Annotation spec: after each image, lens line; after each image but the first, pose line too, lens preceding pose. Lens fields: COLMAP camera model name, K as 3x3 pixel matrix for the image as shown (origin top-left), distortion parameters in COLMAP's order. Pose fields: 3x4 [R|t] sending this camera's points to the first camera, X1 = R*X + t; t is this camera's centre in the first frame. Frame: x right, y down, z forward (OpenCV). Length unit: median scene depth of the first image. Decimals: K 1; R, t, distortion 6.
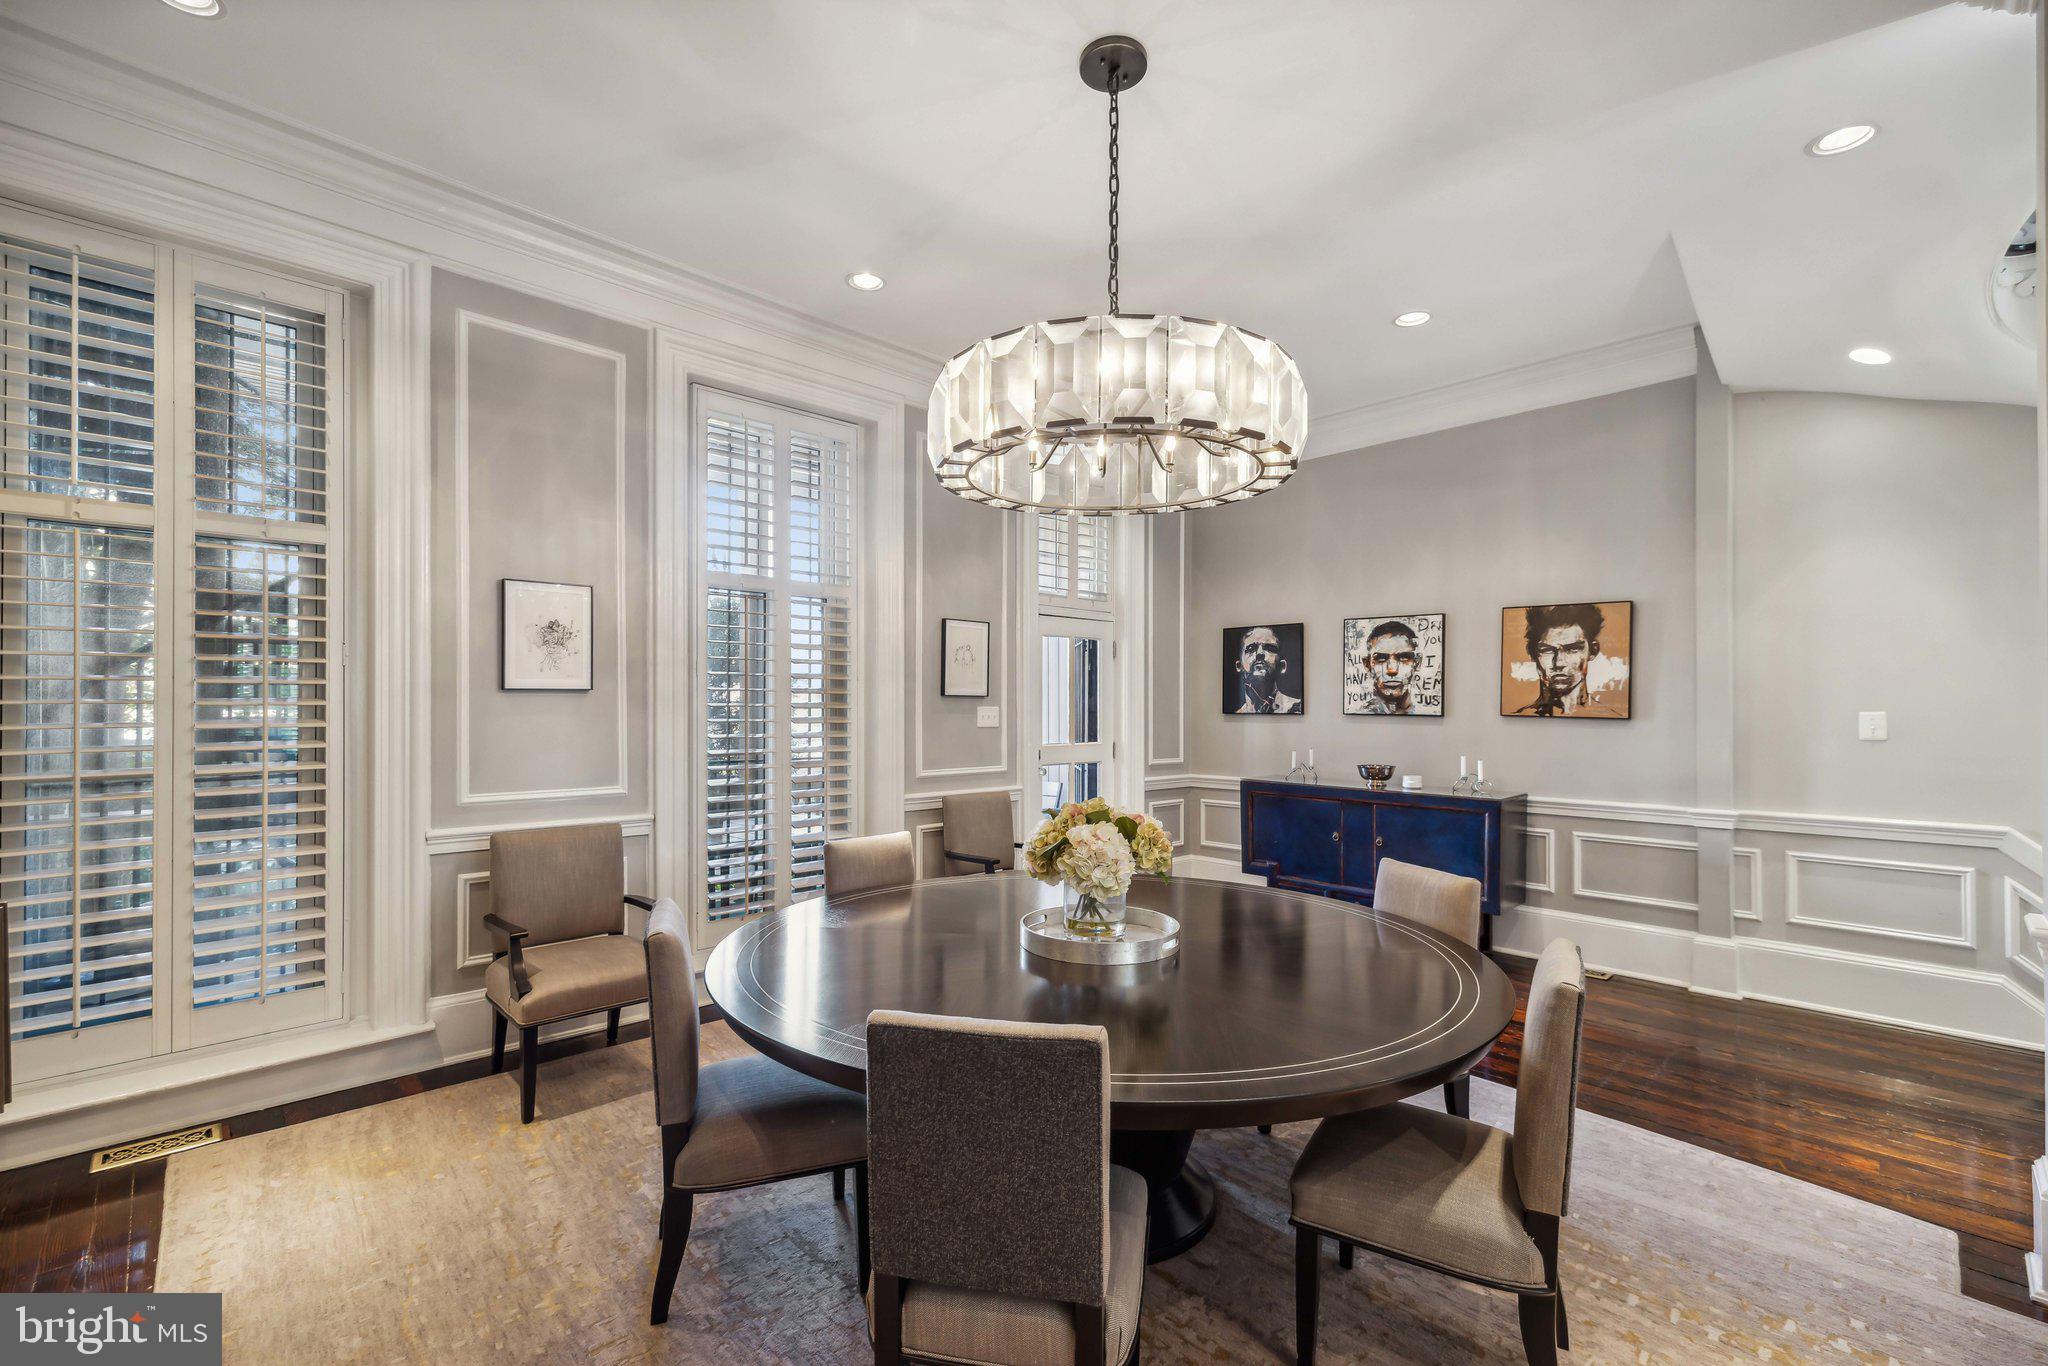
lens RADIAL K [[866.4, 0, 1027.9], [0, 866.4, 711.0], [0, 0, 1]] dist [-0.000101, -0.000038]
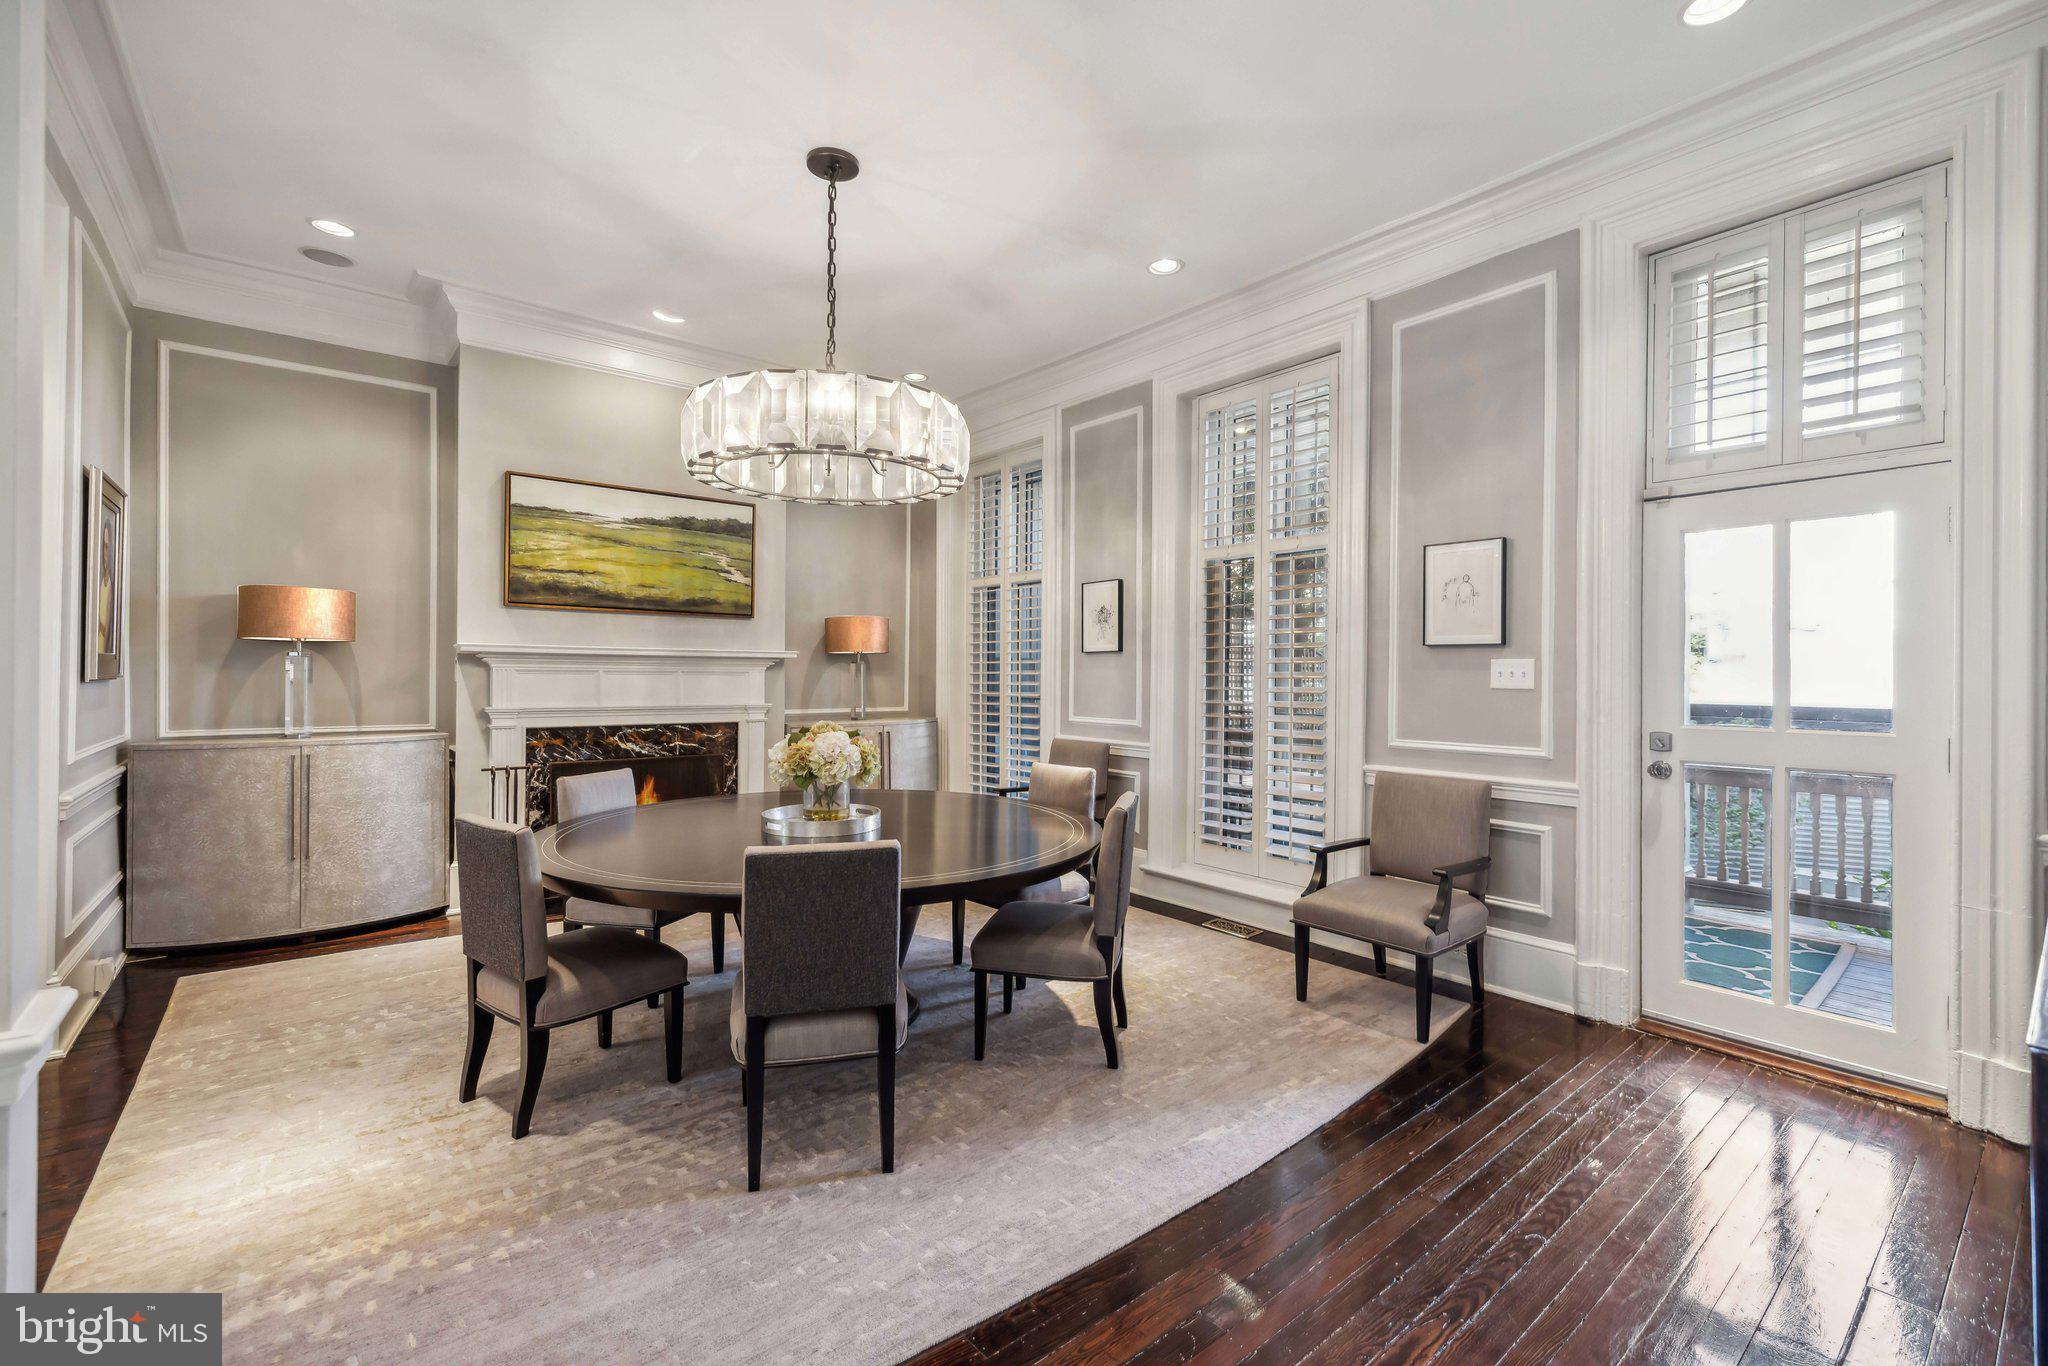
lens RADIAL K [[878.8, 0, 1020.3], [0, 878.8, 671.8], [0, 0, 1]] dist [0.001694, 0.000034]
pose [[-0.074146, 0.000165, -0.997247, 0.829934], [-0.006341, 0.999980, 0.000637, 0.008386], [0.997227, 0.006371, -0.074143, 0.813757]]
